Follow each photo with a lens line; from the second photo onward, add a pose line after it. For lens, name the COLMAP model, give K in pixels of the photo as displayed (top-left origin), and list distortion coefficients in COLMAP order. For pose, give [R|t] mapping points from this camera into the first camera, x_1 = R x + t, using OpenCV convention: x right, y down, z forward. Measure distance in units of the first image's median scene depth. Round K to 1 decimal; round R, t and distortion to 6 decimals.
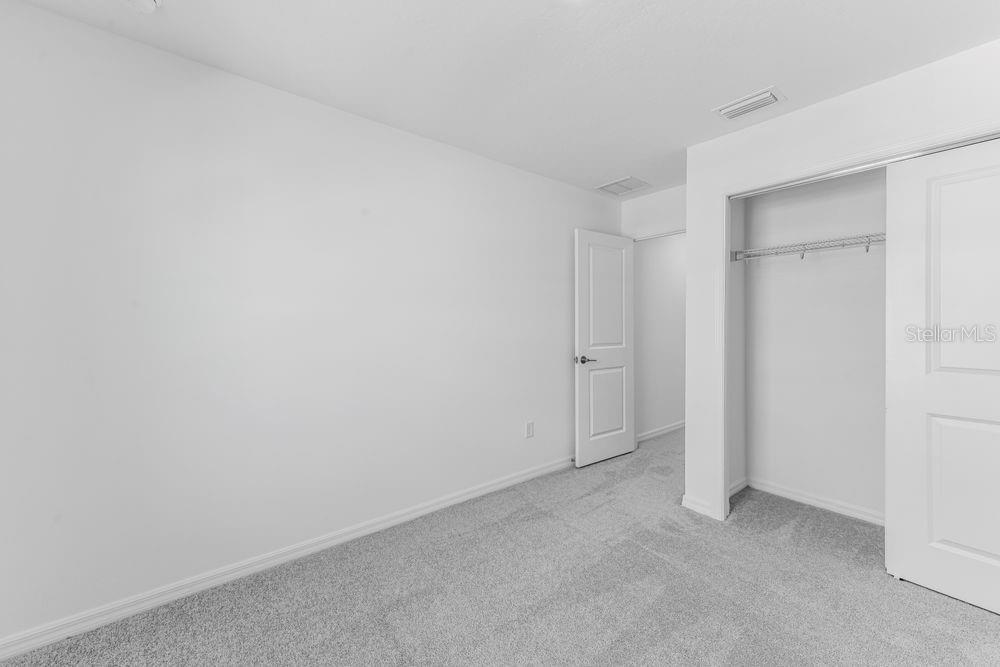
lens RADIAL K [[394.9, 0, 501.0], [0, 394.9, 322.5], [0, 0, 1]] dist [0.015033, 0.000078]
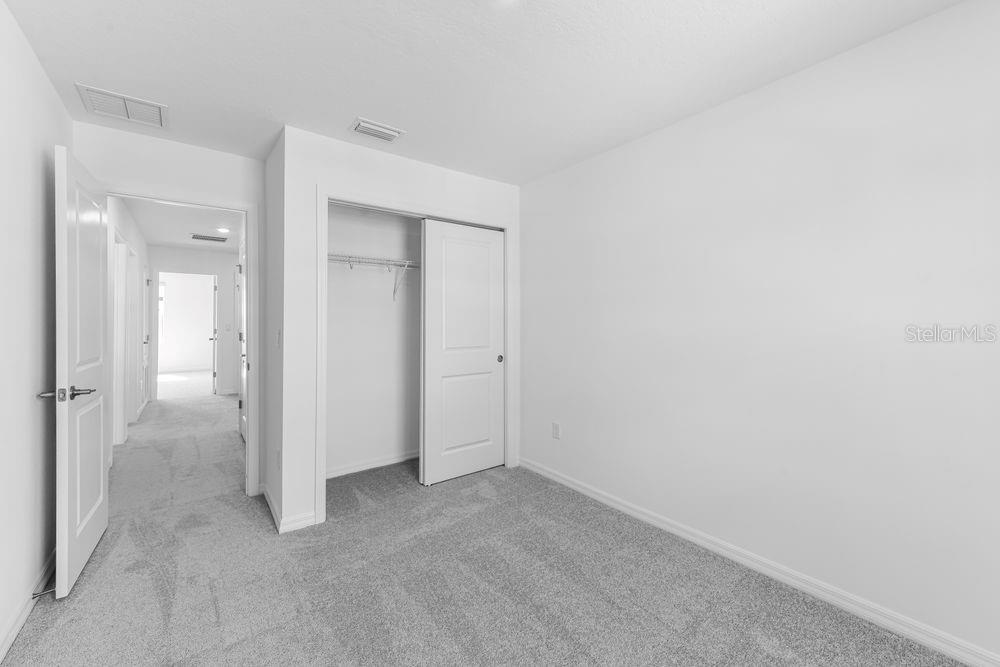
lens RADIAL K [[394.9, 0, 501.0], [0, 394.9, 322.5], [0, 0, 1]] dist [0.015033, 0.000078]
pose [[0.045995, -0.002175, 0.998939, -0.418200], [0.008203, 0.999965, 0.001800, 0.001957], [-0.998908, 0.008111, 0.046011, 0.507260]]
